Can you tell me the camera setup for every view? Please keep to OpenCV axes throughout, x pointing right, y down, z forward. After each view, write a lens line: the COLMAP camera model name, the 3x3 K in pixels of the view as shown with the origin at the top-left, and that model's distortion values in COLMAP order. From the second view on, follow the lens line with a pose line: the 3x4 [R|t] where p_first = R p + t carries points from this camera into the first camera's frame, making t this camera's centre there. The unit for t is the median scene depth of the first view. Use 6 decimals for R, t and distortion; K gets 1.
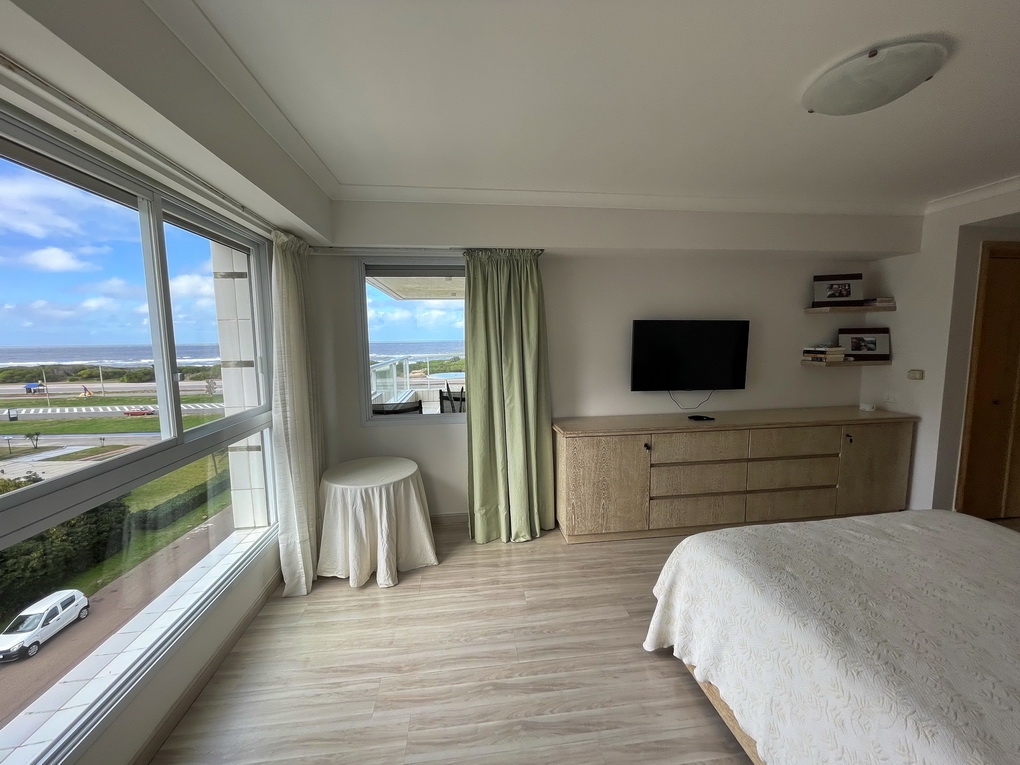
lens RADIAL K [[410.0, 0, 513.7], [0, 410.0, 380.3], [0, 0, 1]] dist [-0.009579, -0.000310]
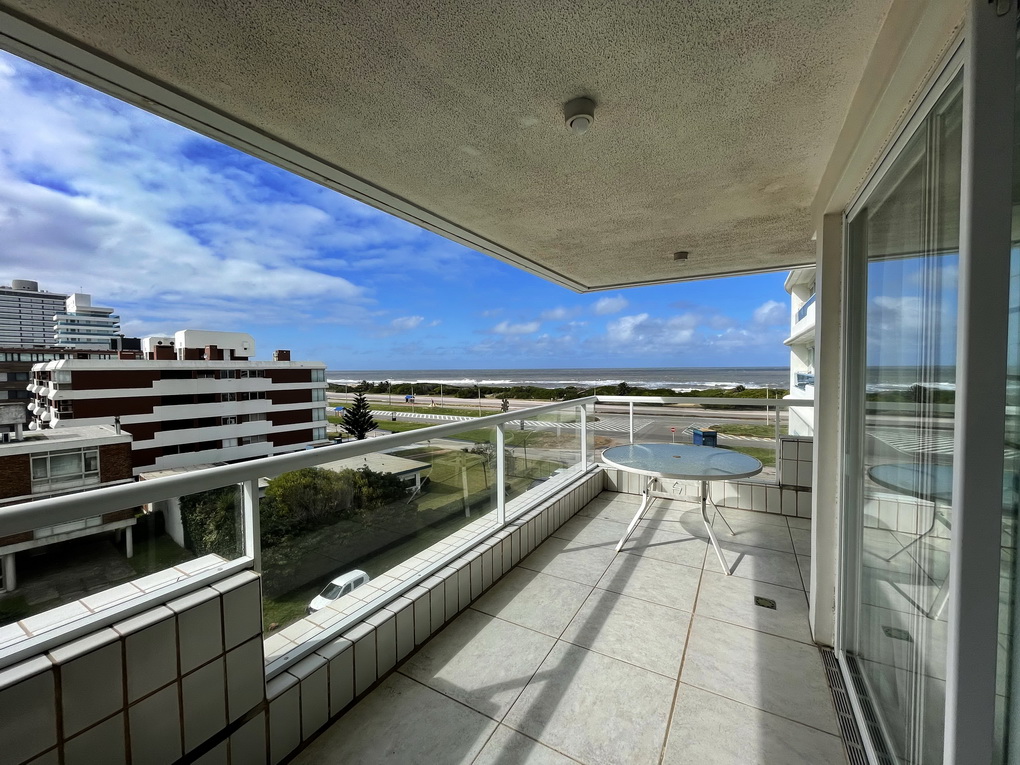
lens RADIAL K [[410.0, 0, 509.4], [0, 410.0, 383.4], [0, 0, 1]] dist [-0.009579, -0.000310]
pose [[0.792803, 0.025838, -0.608930, -0.171493], [-0.060125, 0.997543, -0.035954, -0.184437], [0.606505, 0.065116, 0.792409, 2.047092]]
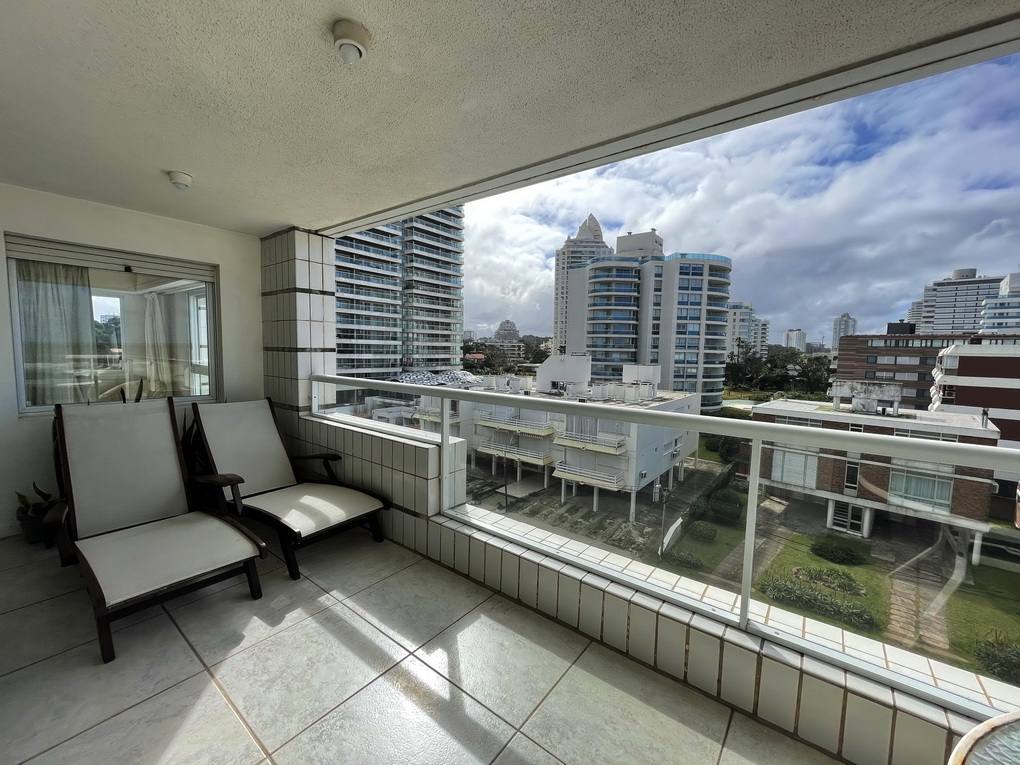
lens RADIAL K [[410.0, 0, 512.1], [0, 410.0, 384.3], [0, 0, 1]] dist [-0.009579, -0.000310]
pose [[-0.709114, 0.056301, -0.702842, -0.203275], [-0.082177, 0.983415, 0.161686, -0.247338], [0.700289, 0.172411, -0.692727, 2.904920]]
